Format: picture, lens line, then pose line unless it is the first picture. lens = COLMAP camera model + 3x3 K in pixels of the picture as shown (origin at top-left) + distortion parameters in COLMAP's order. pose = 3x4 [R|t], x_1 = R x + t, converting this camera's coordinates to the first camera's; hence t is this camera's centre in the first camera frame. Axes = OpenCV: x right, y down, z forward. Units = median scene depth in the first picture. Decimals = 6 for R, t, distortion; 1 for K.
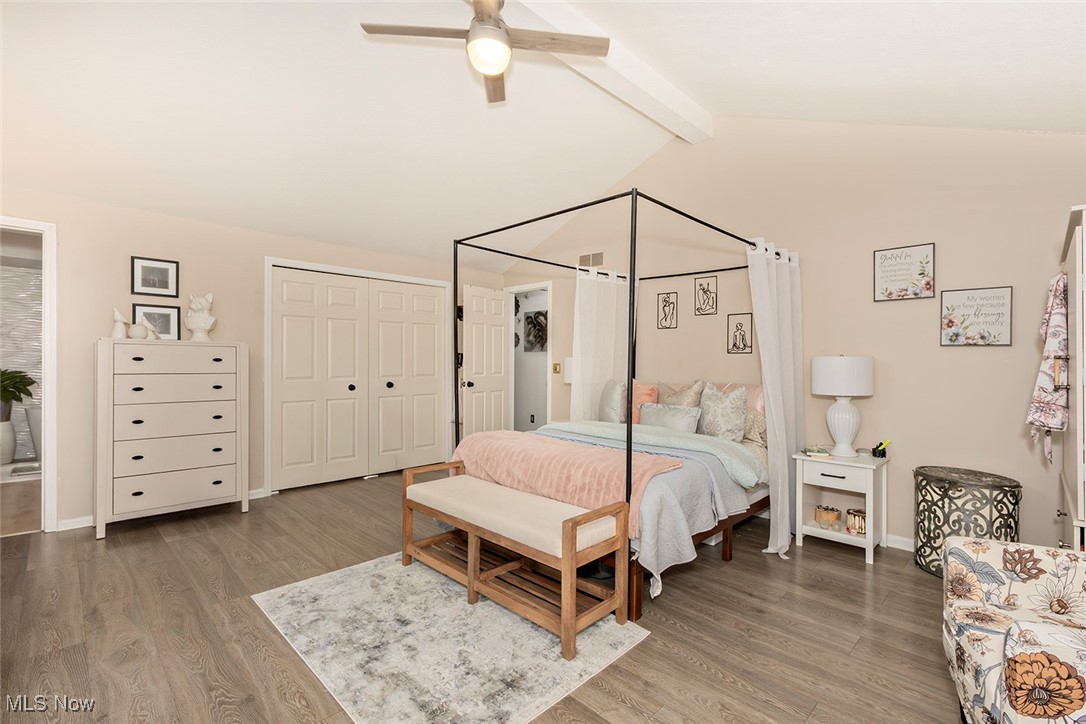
lens RADIAL K [[494.9, 0, 548.6], [0, 494.9, 362.5], [0, 0, 1]] dist [-0.001052, 0.000021]
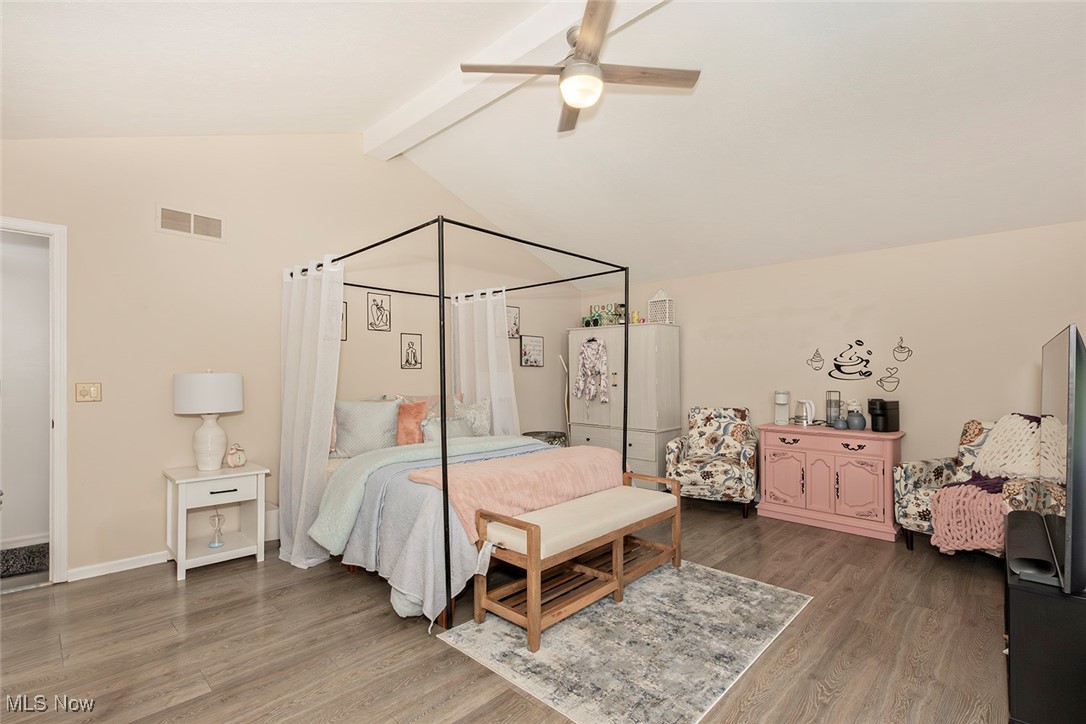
lens RADIAL K [[494.9, 0, 548.4], [0, 494.9, 366.5], [0, 0, 1]] dist [-0.001052, 0.000021]
pose [[-0.024331, -0.000386, 0.999704, -0.984871], [-0.002091, 0.999998, 0.000335, -0.031344], [-0.999702, -0.002082, -0.024332, 0.925523]]
